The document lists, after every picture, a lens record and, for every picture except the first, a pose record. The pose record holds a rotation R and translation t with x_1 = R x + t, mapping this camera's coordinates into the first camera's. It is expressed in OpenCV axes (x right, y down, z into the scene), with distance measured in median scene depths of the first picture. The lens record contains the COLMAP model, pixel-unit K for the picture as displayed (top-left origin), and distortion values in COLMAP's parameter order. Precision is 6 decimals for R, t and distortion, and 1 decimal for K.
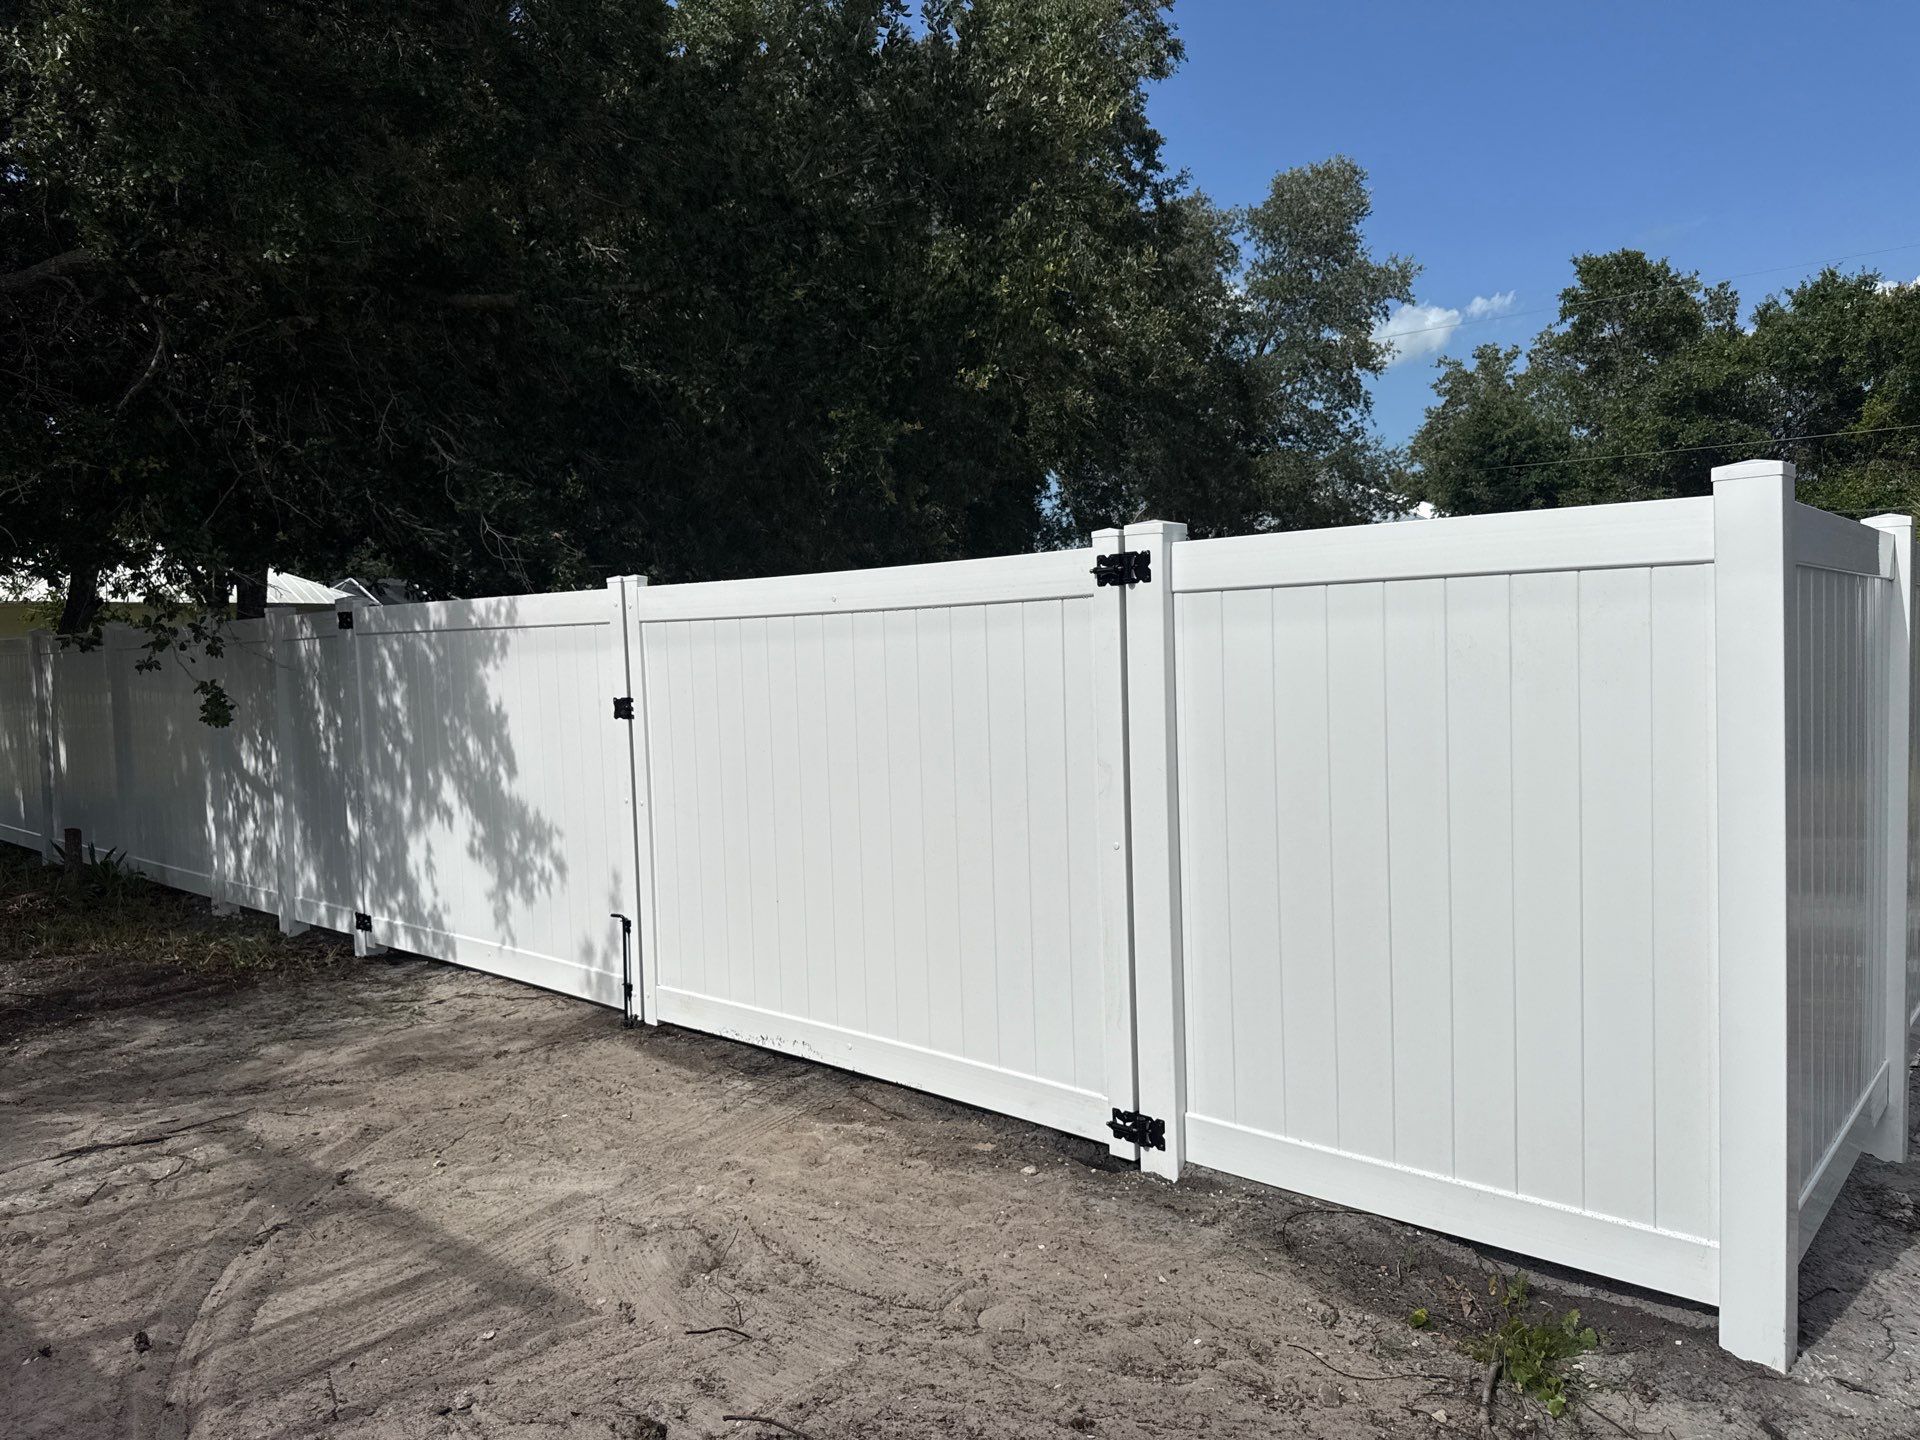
lens RADIAL K [[1355.2, 0, 954.3], [0, 1355.2, 730.6], [0, 0, 1]] dist [0.004367, -0.025762]
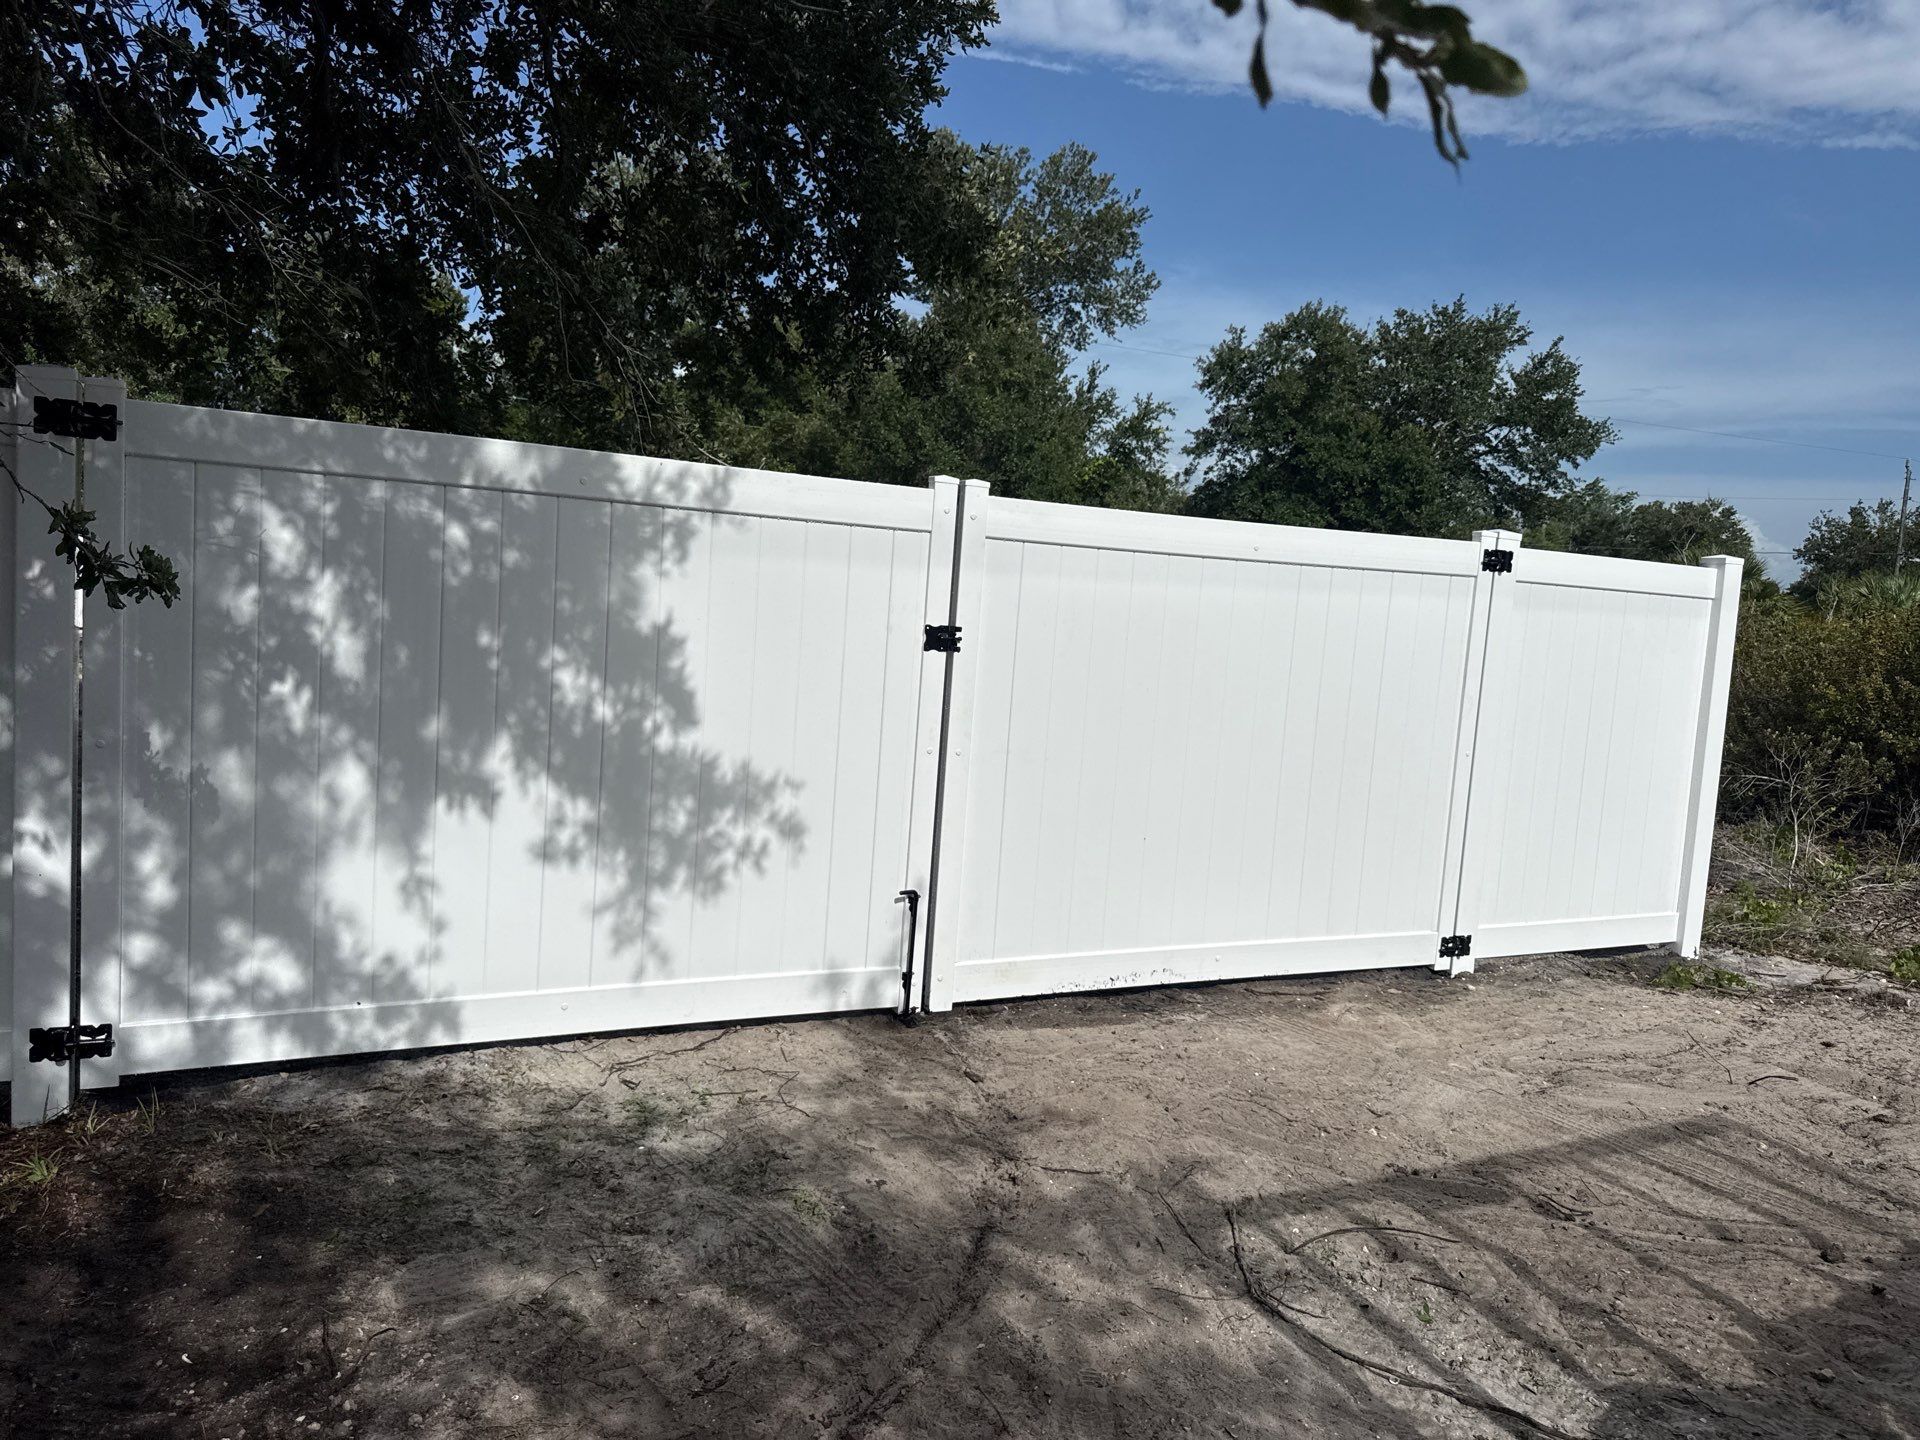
lens RADIAL K [[1355.2, 0, 968.8], [0, 1355.2, 717.2], [0, 0, 1]] dist [0.004367, -0.025762]
pose [[0.379266, -0.039333, 0.924451, -1.446429], [-0.019952, 0.998516, 0.050670, -0.015458], [-0.925073, -0.037662, 0.377918, 0.973492]]
